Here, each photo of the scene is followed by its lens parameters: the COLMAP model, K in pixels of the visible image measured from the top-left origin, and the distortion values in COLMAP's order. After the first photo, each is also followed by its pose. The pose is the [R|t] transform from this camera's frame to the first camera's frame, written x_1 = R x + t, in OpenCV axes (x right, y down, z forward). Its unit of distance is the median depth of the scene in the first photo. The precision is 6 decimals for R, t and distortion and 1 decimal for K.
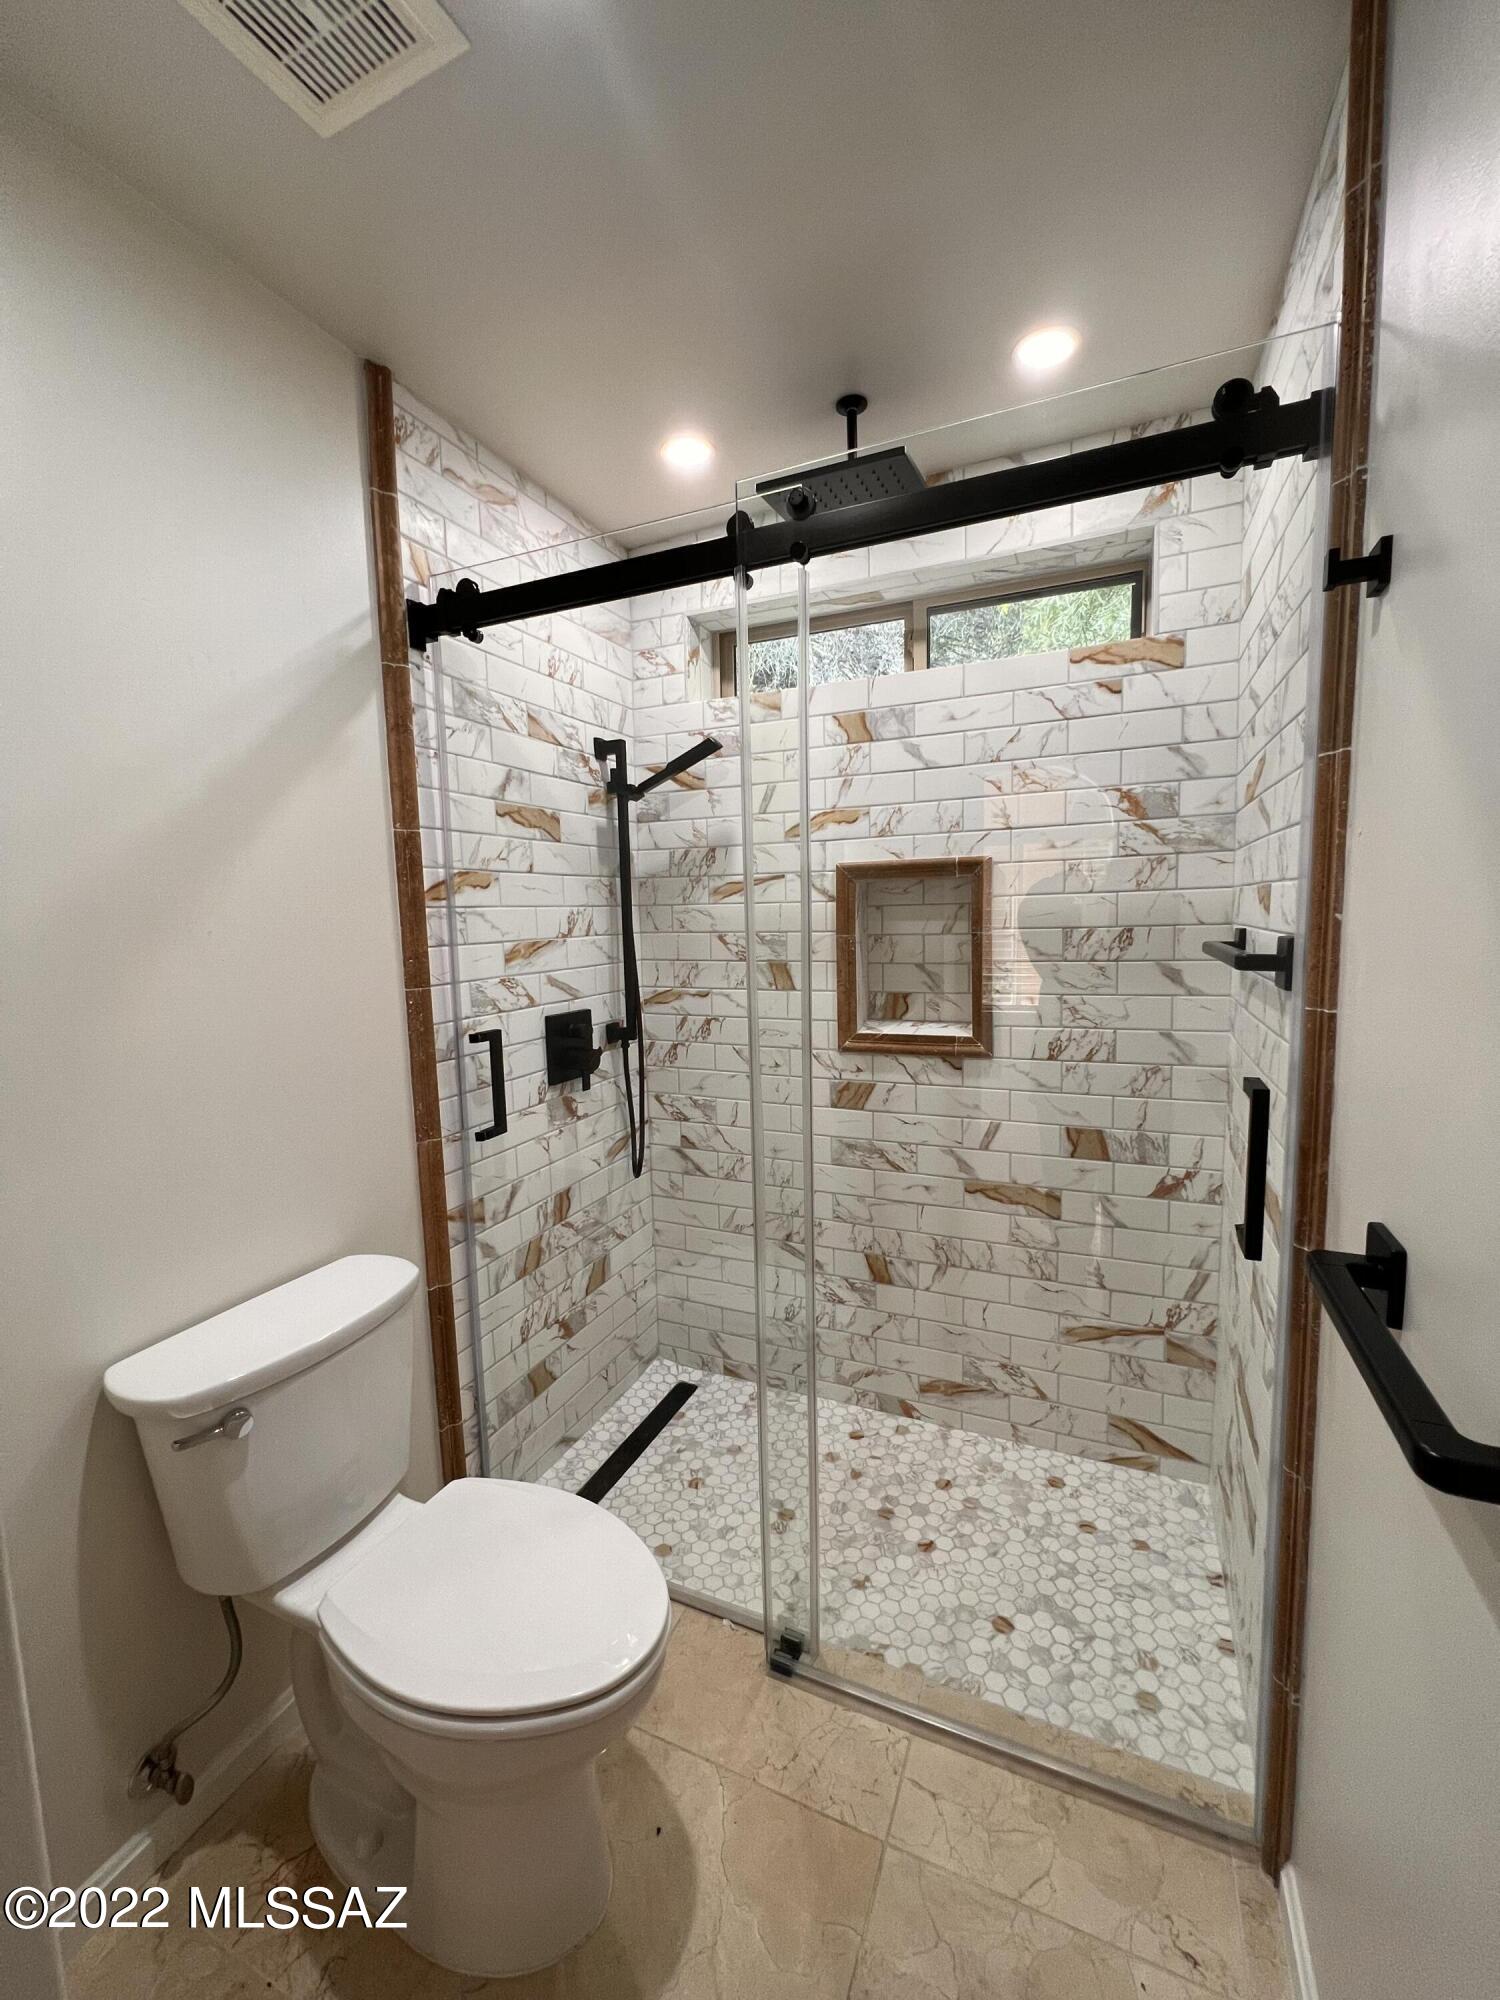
lens RADIAL K [[800.0, 0, 751.6], [0, 800.0, 999.1], [0, 0, 1]] dist [-0.003599, 0.001027]
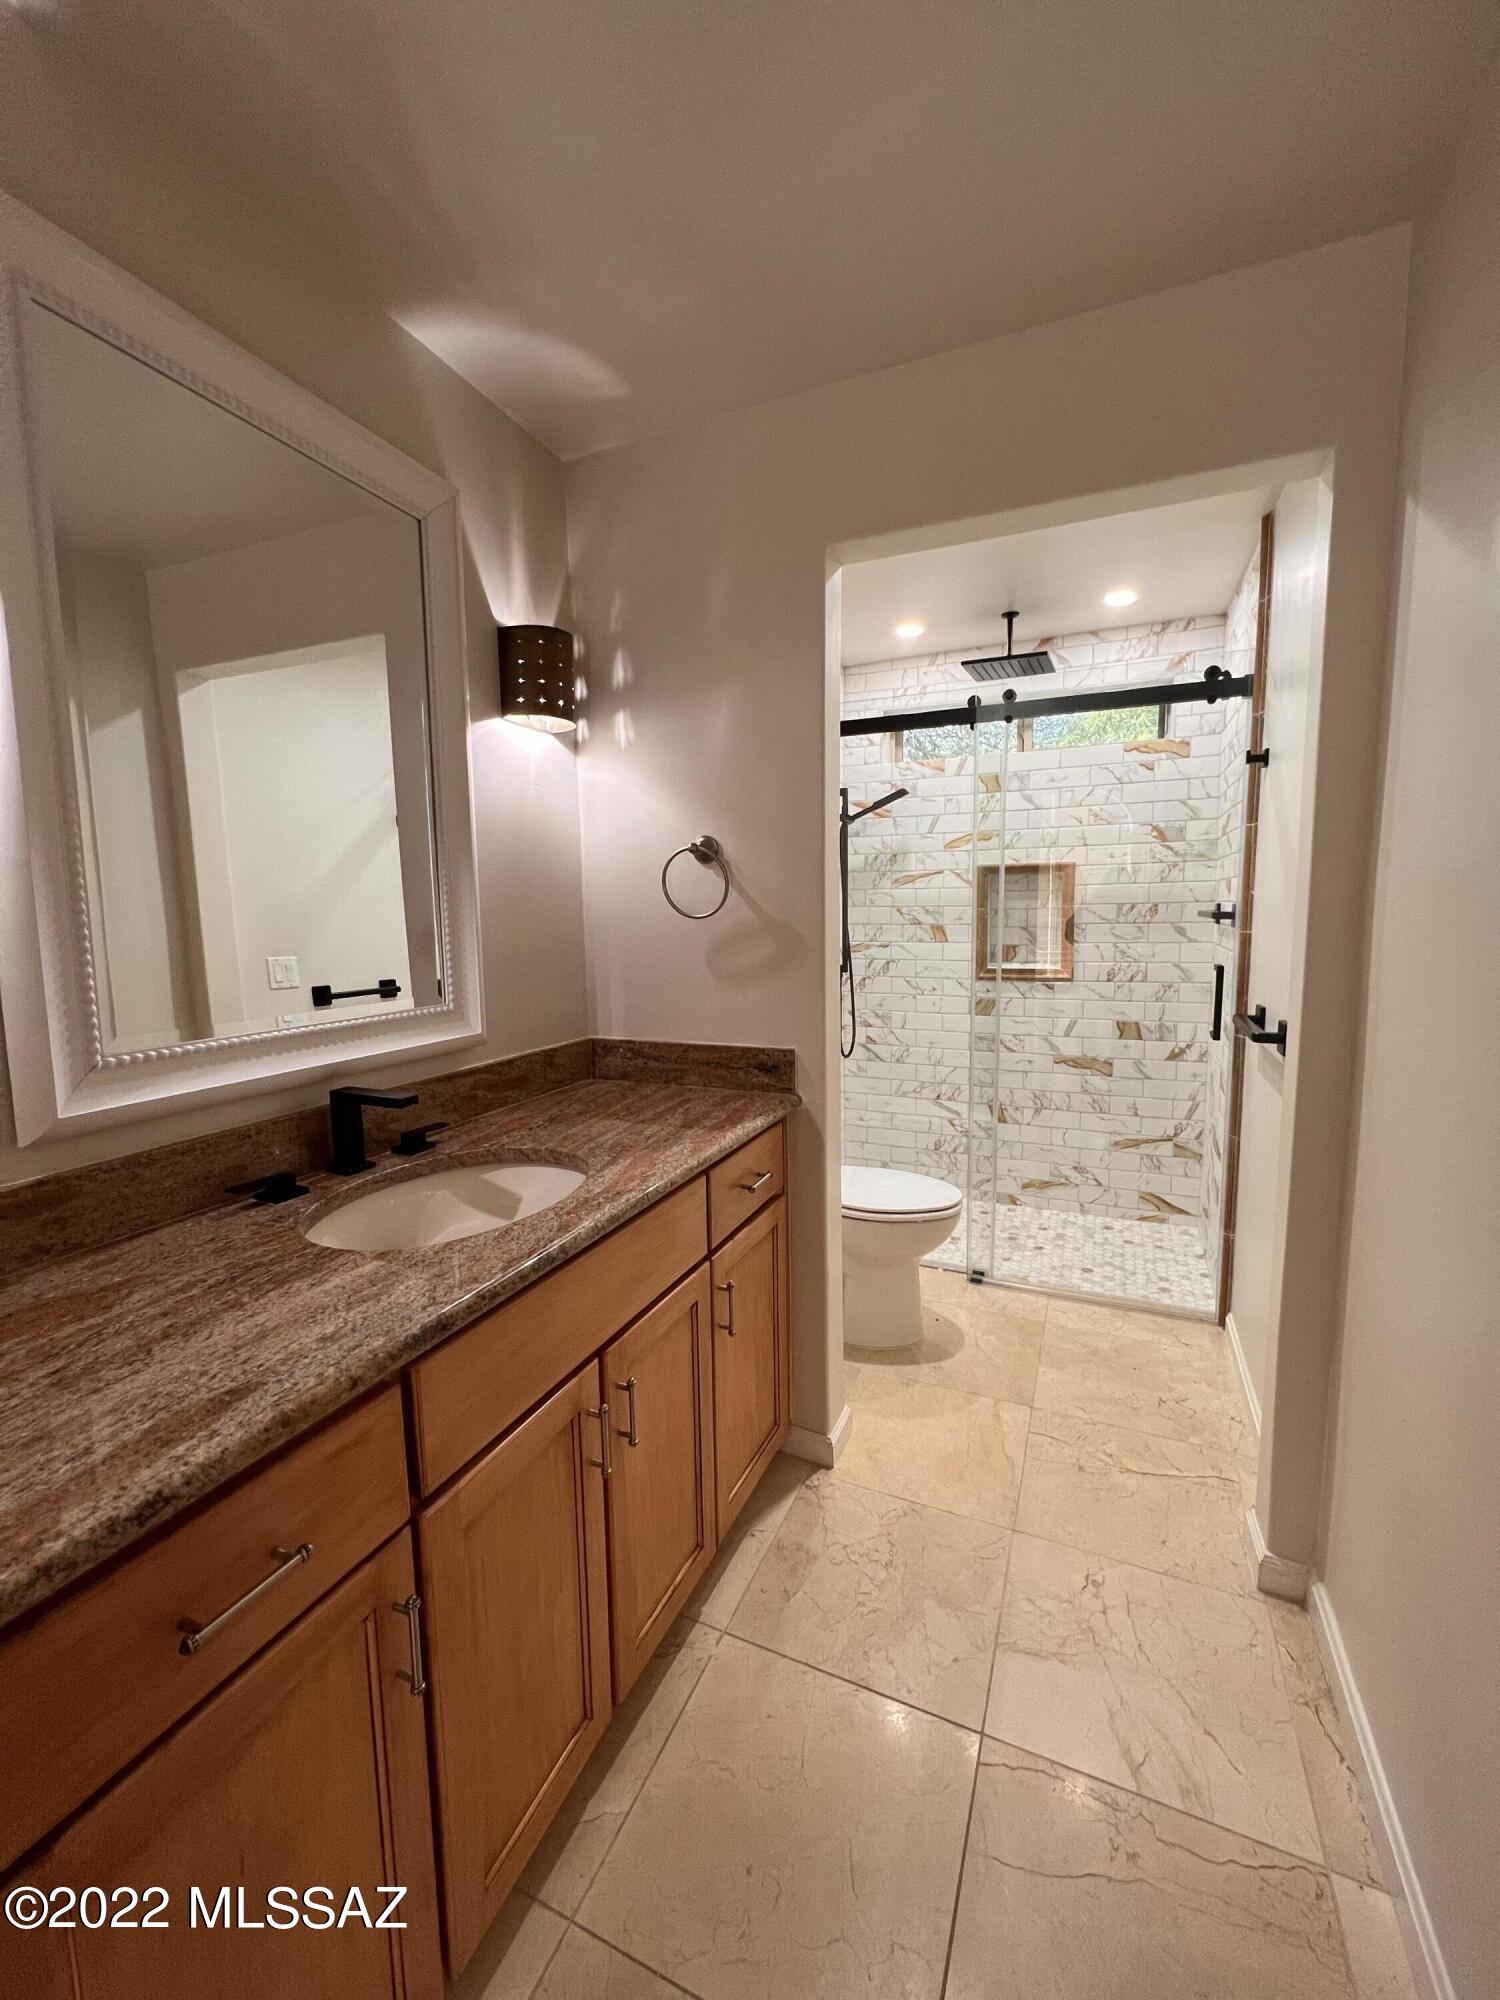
lens RADIAL K [[800.0, 0, 751.9], [0, 800.0, 999.8], [0, 0, 1]] dist [-0.003599, 0.001027]
pose [[0.999955, 0.009181, 0.002218, -0.393592], [-0.009200, 0.999920, 0.008659, 0.108118], [-0.002138, -0.008679, 0.999960, -0.712060]]
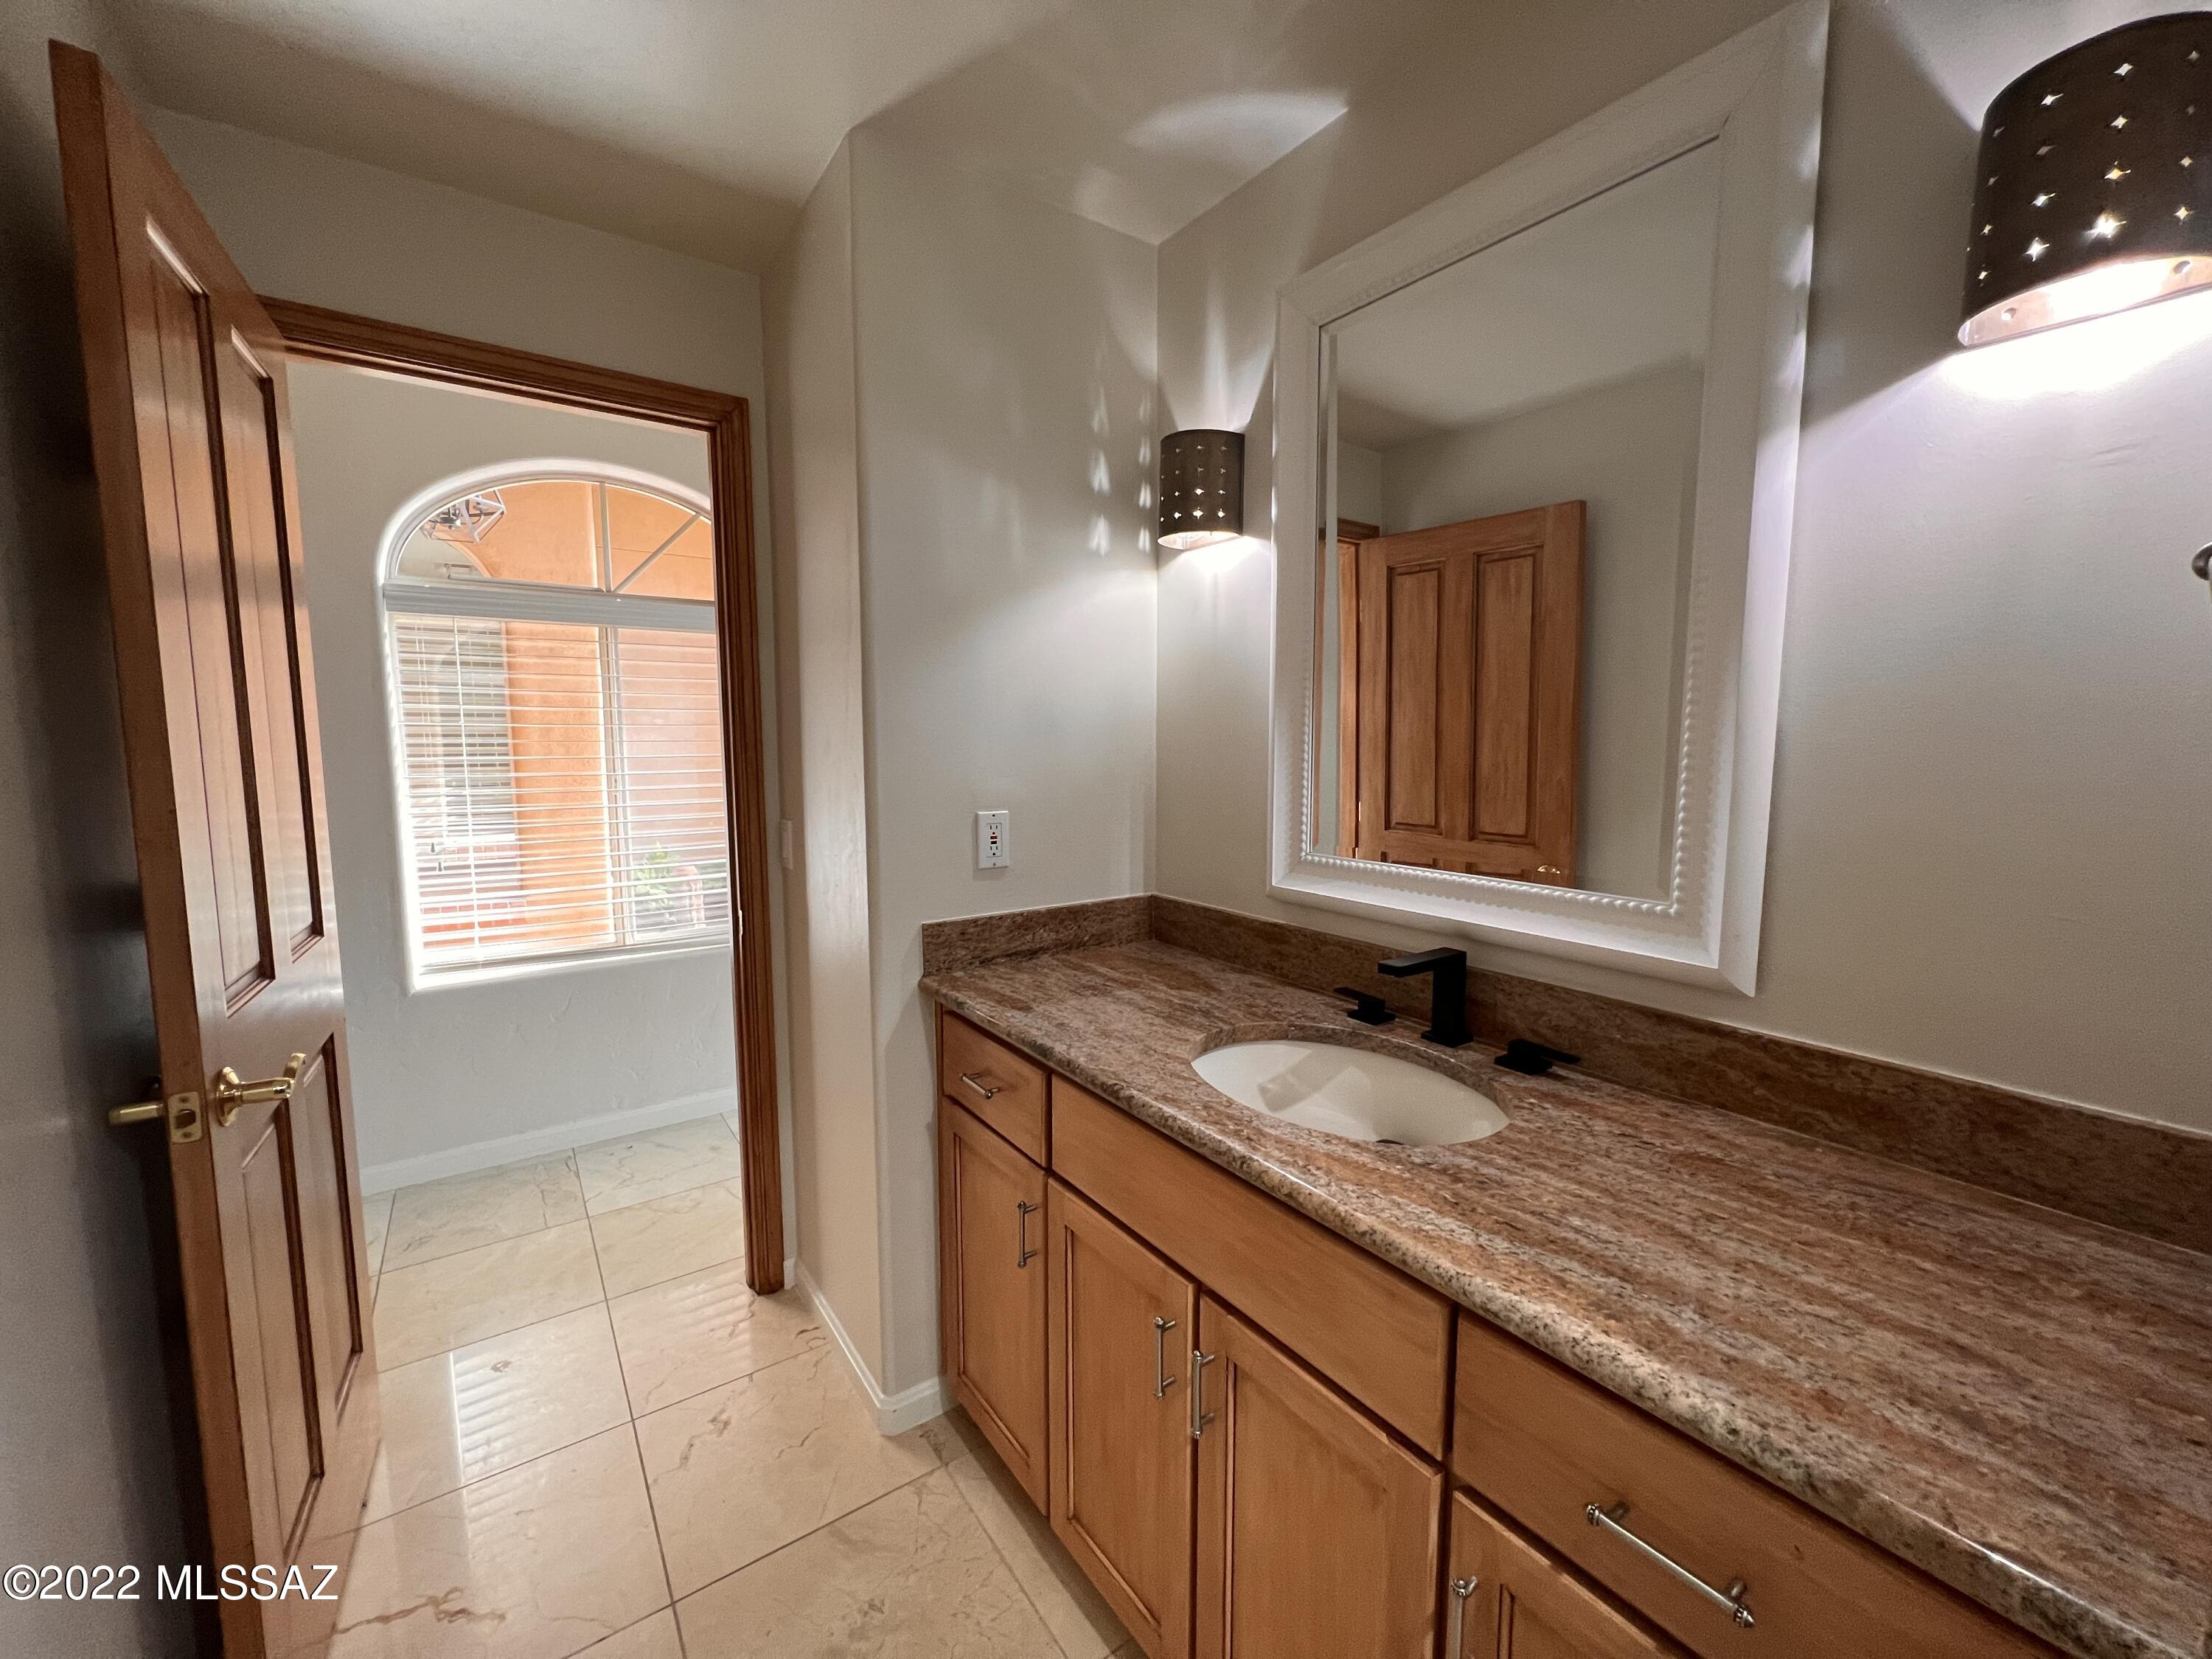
lens RADIAL K [[884.8, 0, 1111.0], [0, 884.8, 825.2], [0, 0, 1]] dist [-0.003599, 0.001027]
pose [[-0.516034, 0.103866, -0.850248, 0.725914], [-0.077179, 0.982946, 0.166918, -0.213413], [0.853084, 0.151756, -0.499217, 1.713935]]
